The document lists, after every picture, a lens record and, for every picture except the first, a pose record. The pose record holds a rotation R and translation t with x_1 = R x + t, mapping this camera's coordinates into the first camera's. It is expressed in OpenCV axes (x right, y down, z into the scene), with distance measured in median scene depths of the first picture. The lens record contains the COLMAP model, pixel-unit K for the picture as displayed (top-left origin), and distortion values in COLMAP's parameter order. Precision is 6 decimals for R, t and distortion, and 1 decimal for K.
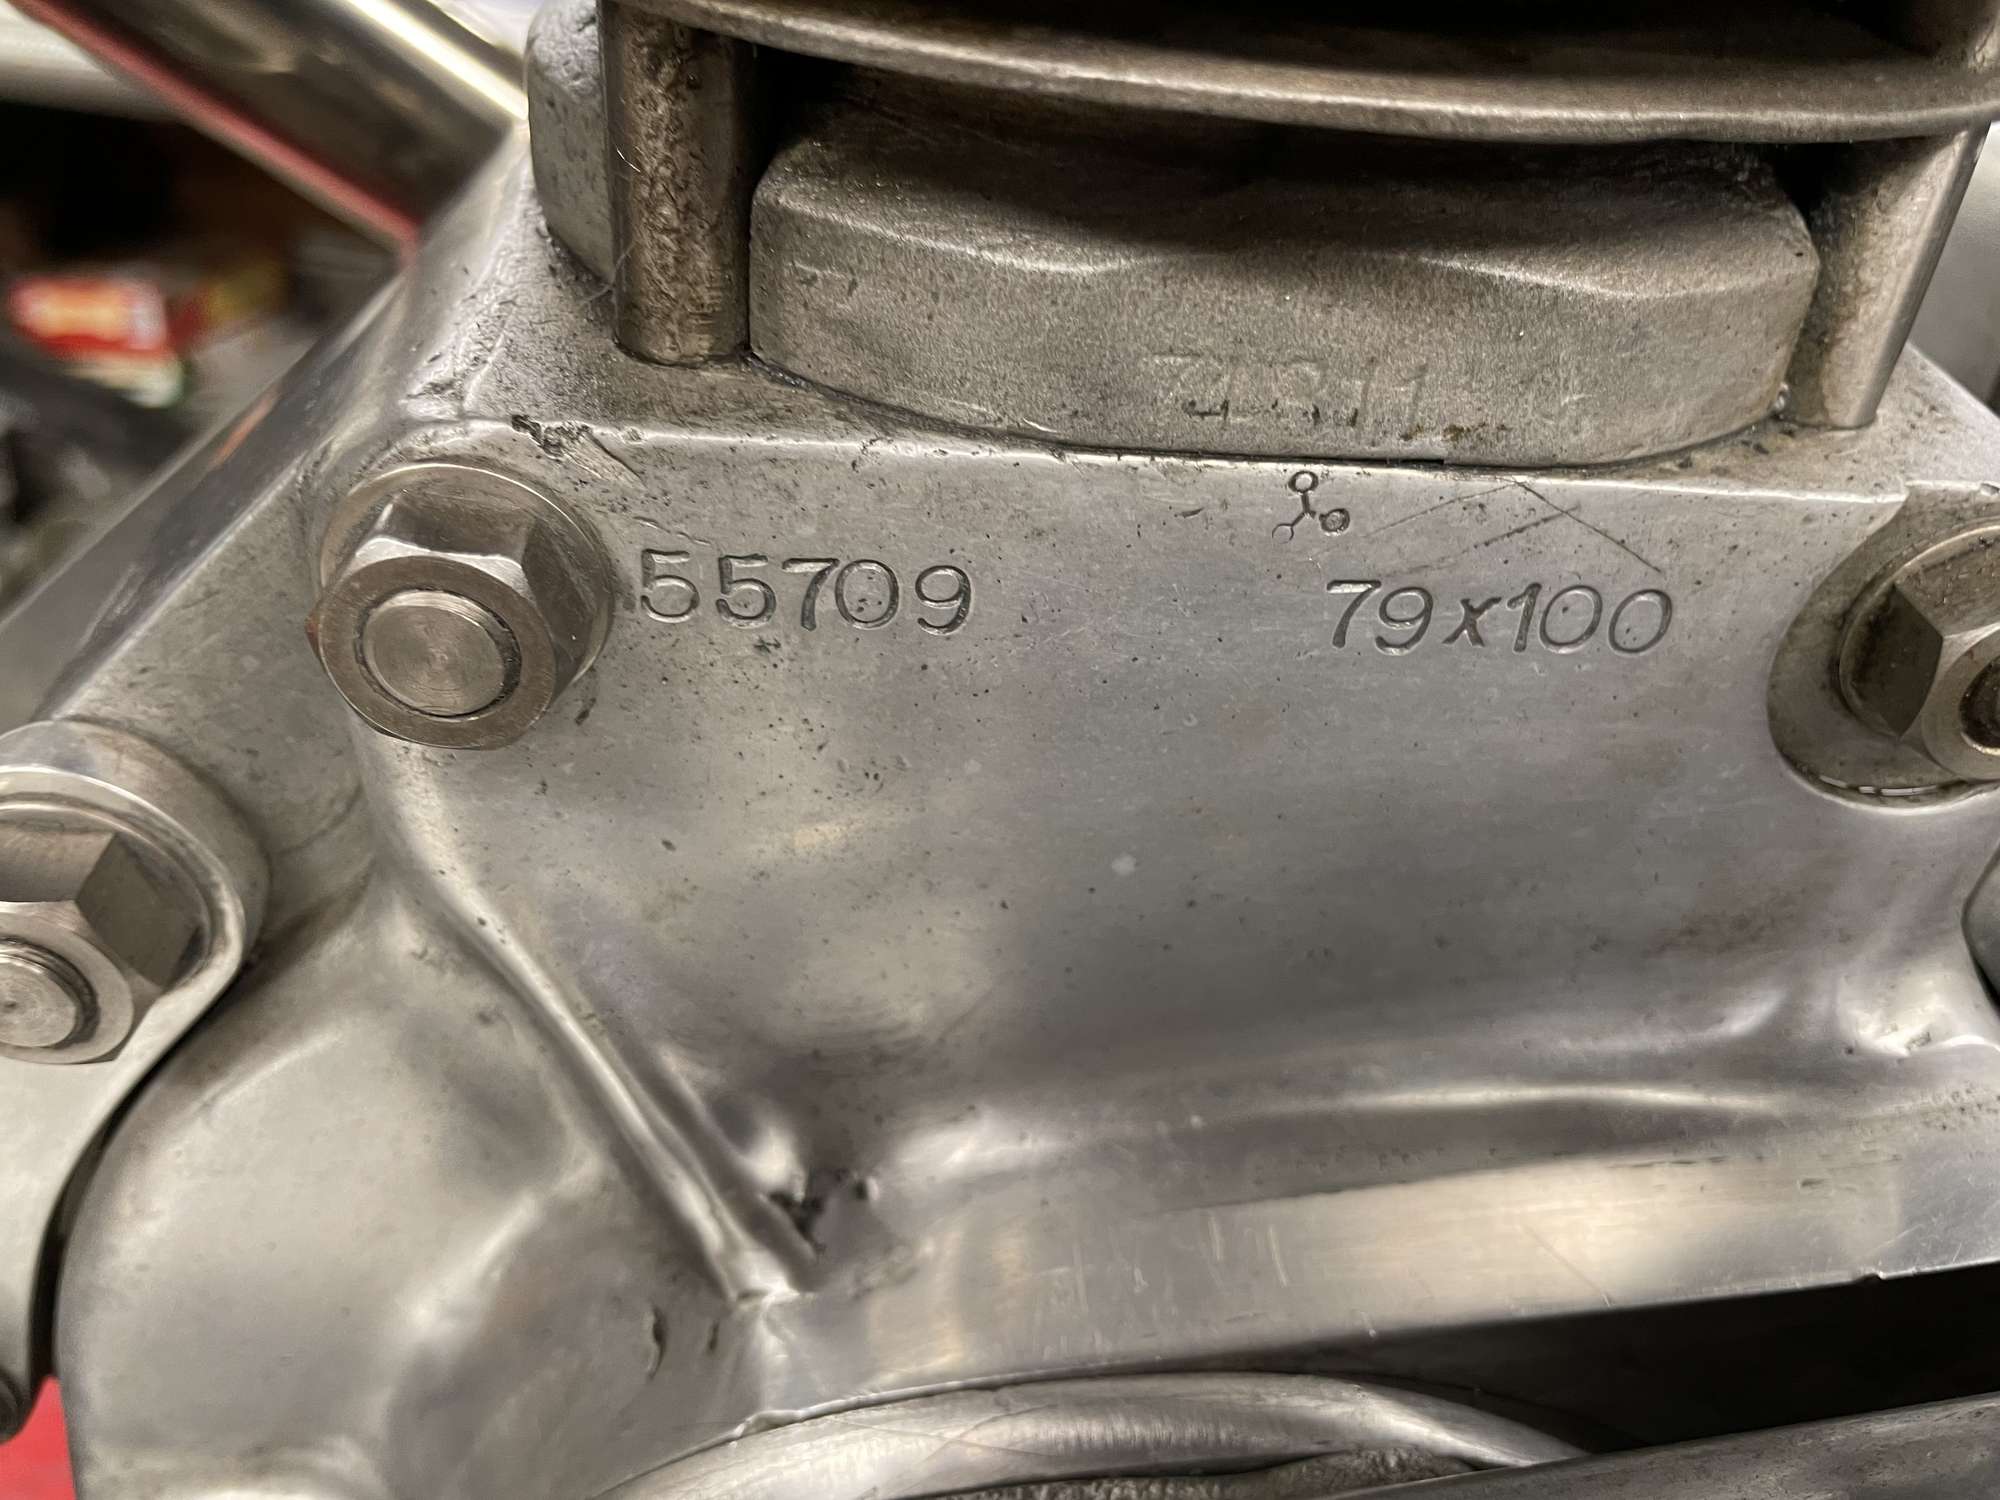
lens RADIAL K [[1554.4, 0, 989.2], [0, 1554.4, 751.9], [0, 0, 1]] dist [0.044458, -0.098157]
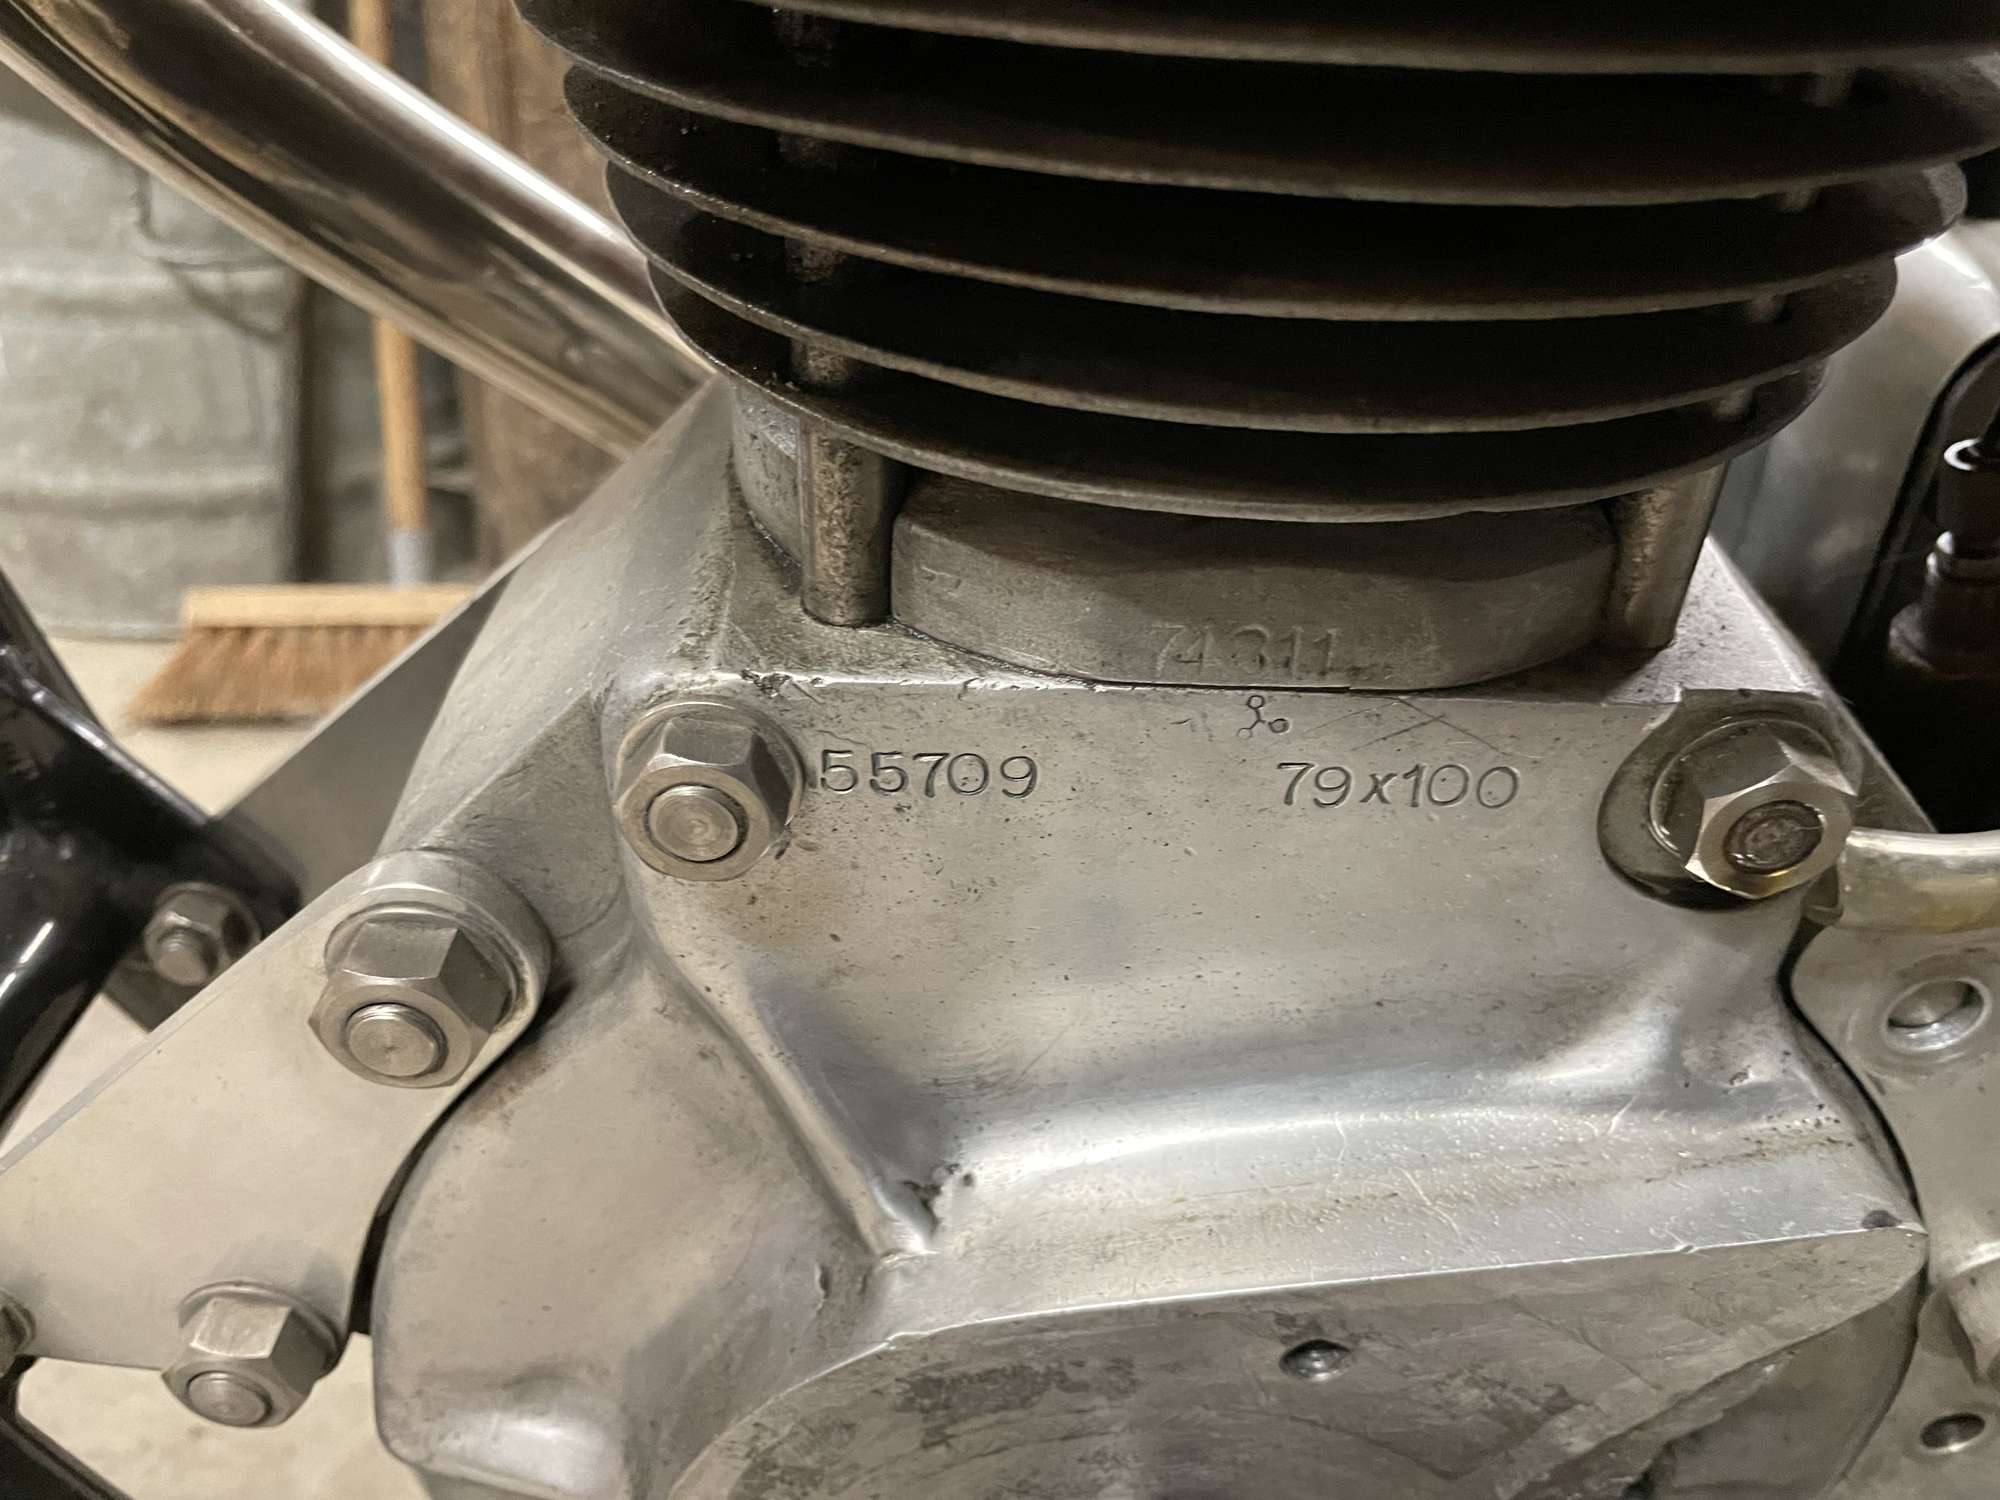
lens RADIAL K [[1548.4, 0, 1000.0], [0, 1548.4, 750.0], [0, 0, 1]] dist [0.064356, -0.097792]
pose [[0.998018, -0.008093, -0.062411, 0.045986], [0.006761, 0.999745, -0.021525, -0.093301], [0.062570, 0.021060, 0.997818, -0.500510]]
